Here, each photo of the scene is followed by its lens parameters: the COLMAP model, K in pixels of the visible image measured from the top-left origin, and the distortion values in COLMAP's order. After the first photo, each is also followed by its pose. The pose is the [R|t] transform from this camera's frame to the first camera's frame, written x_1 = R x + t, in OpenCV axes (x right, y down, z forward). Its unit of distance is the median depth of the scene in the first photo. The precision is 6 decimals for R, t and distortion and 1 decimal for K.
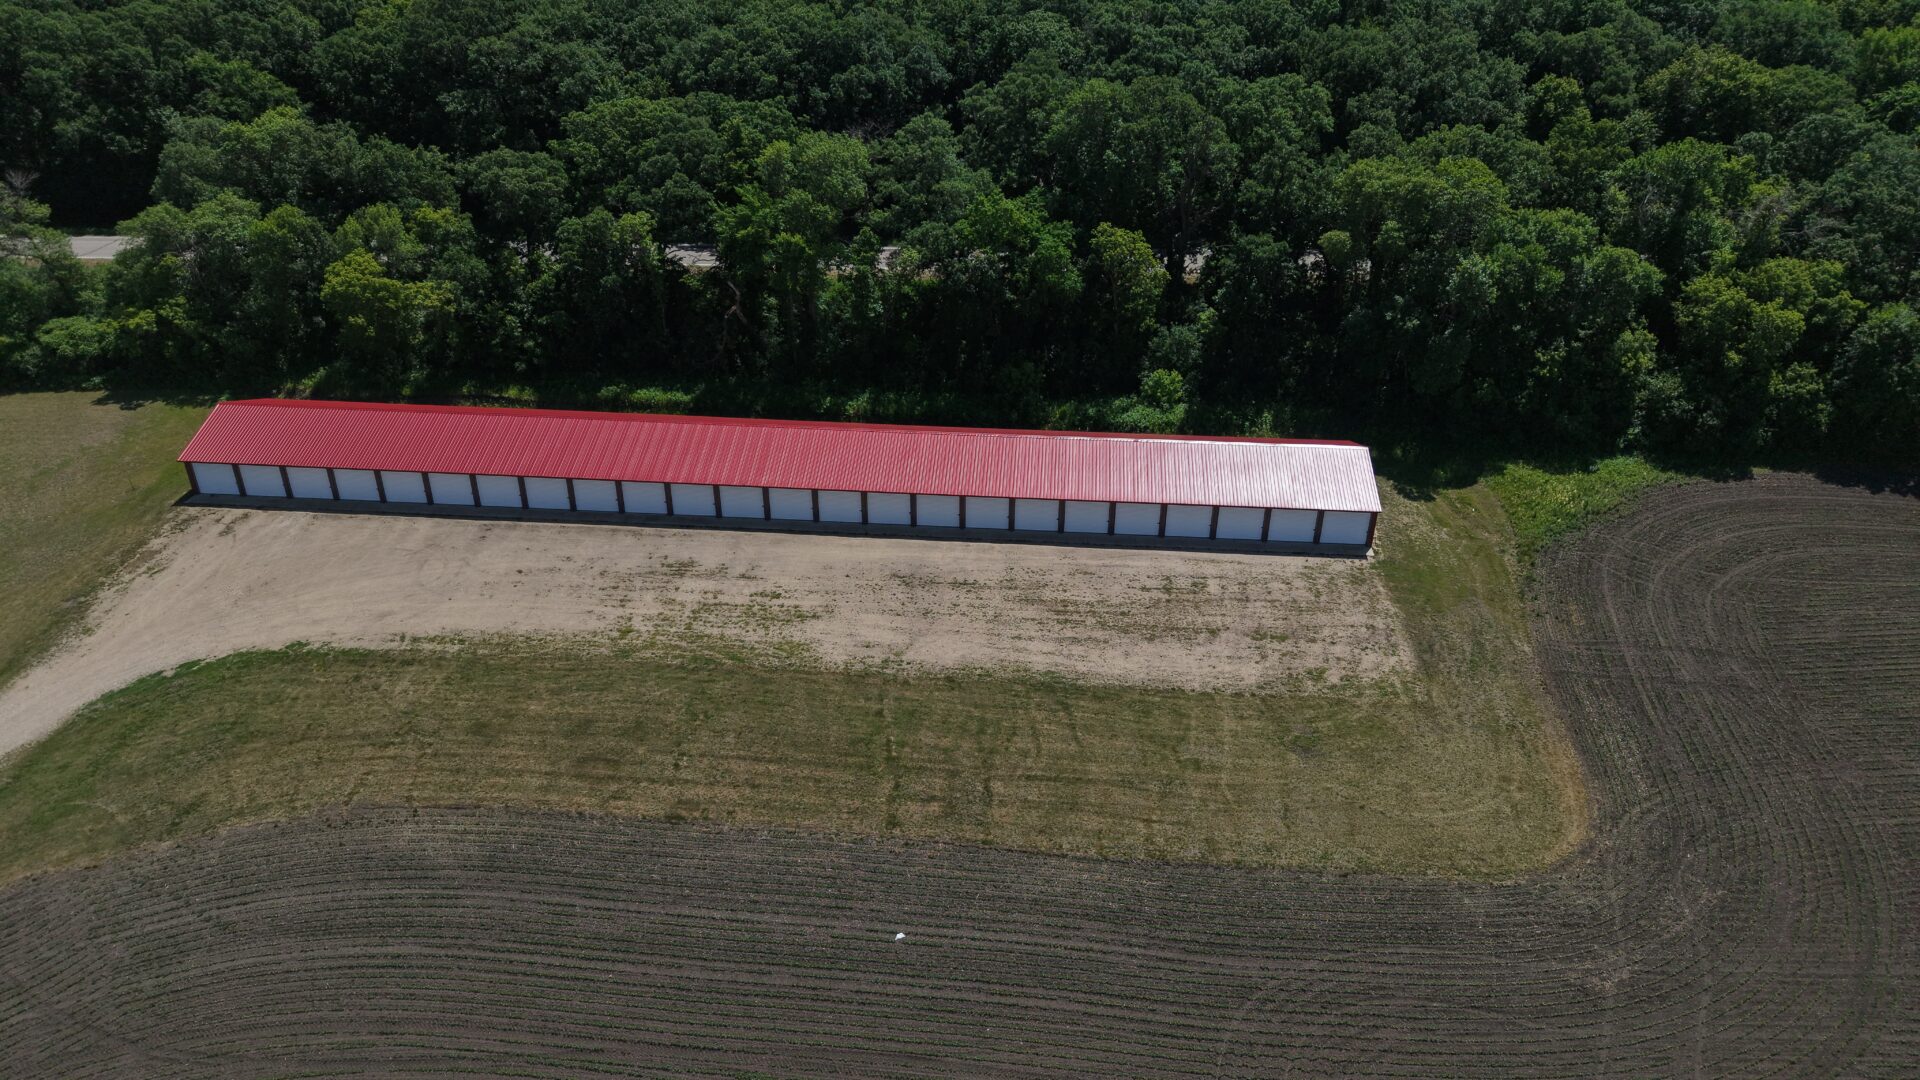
lens RADIAL K [[1279.8, 0, 964.9], [0, 1279.8, 538.8], [0, 0, 1]] dist [0.024967, -0.031658]
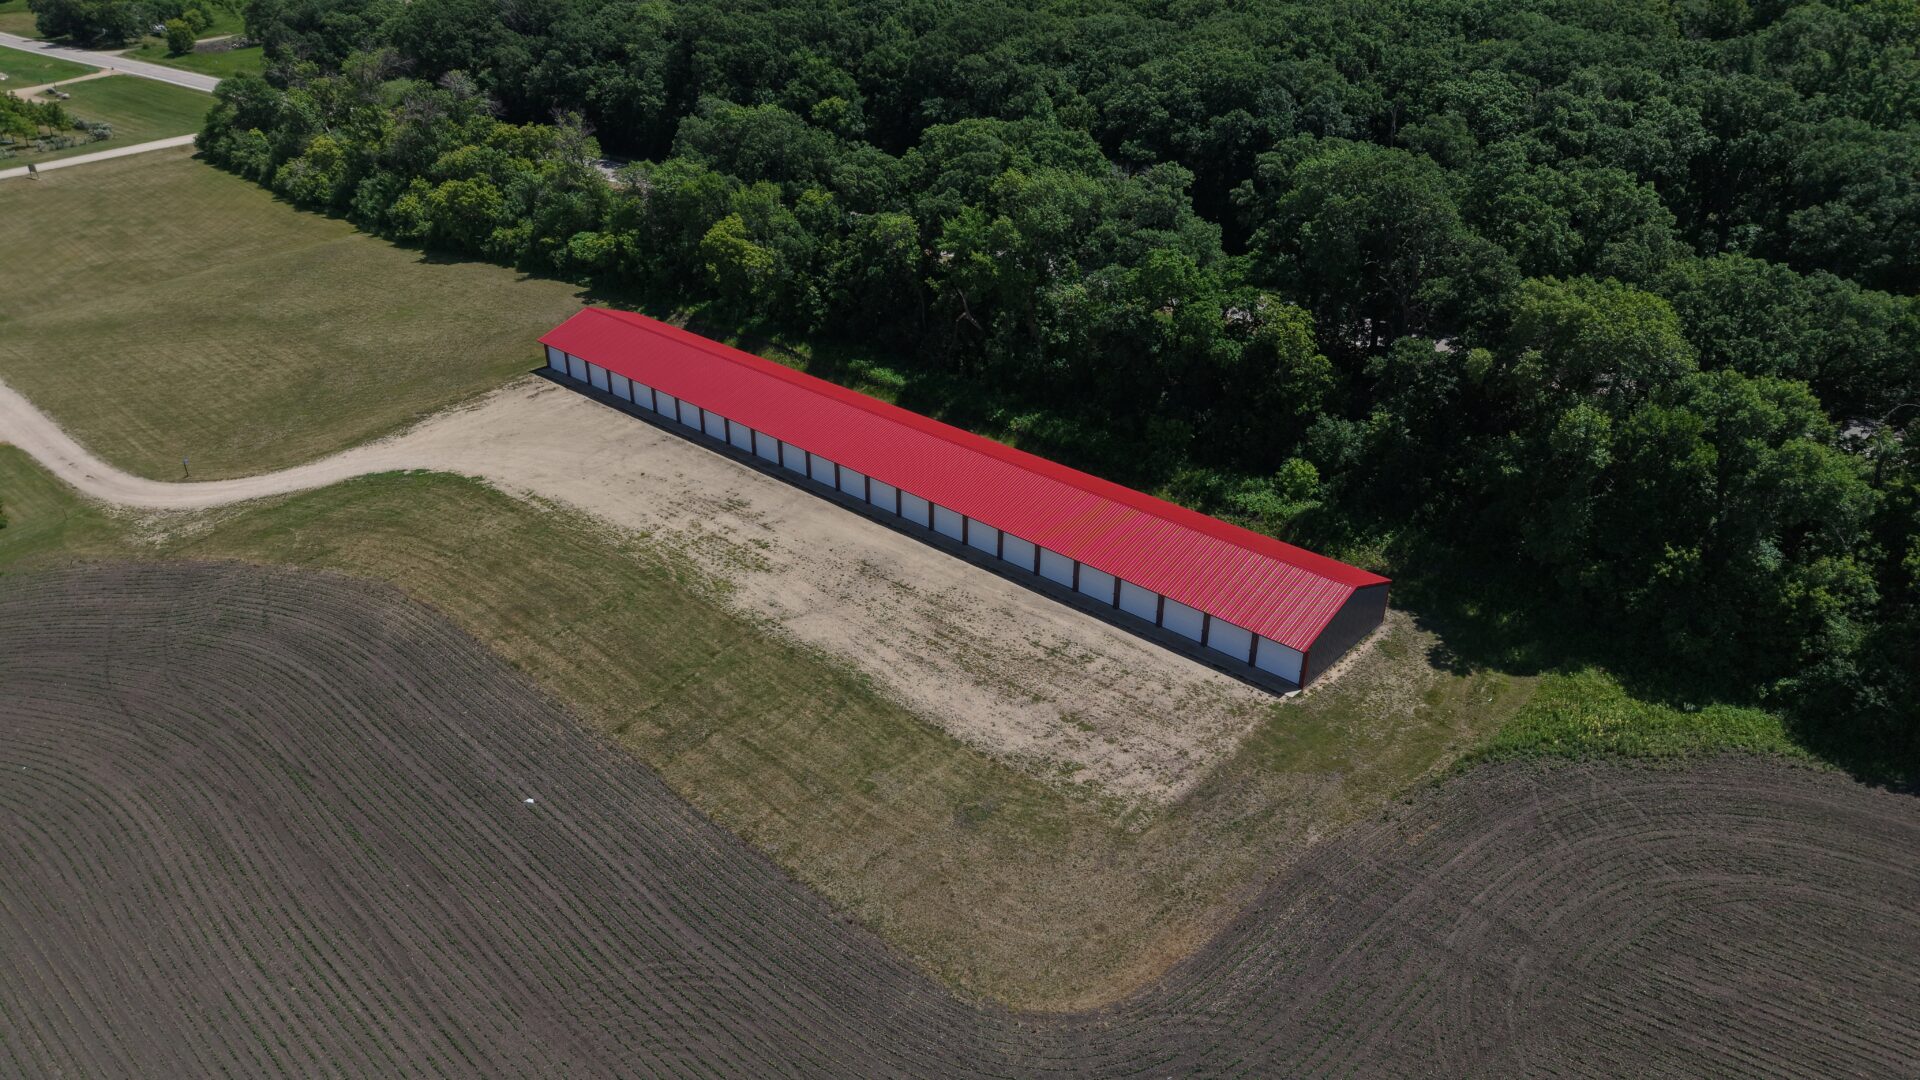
lens RADIAL K [[1279.8, 0, 964.5], [0, 1279.8, 543.9], [0, 0, 1]] dist [0.024967, -0.031658]
pose [[0.796249, 0.279921, -0.536312, 0.564969], [-0.284566, 0.955617, 0.076284, -0.089209], [0.533862, 0.091875, 0.840565, 0.106654]]
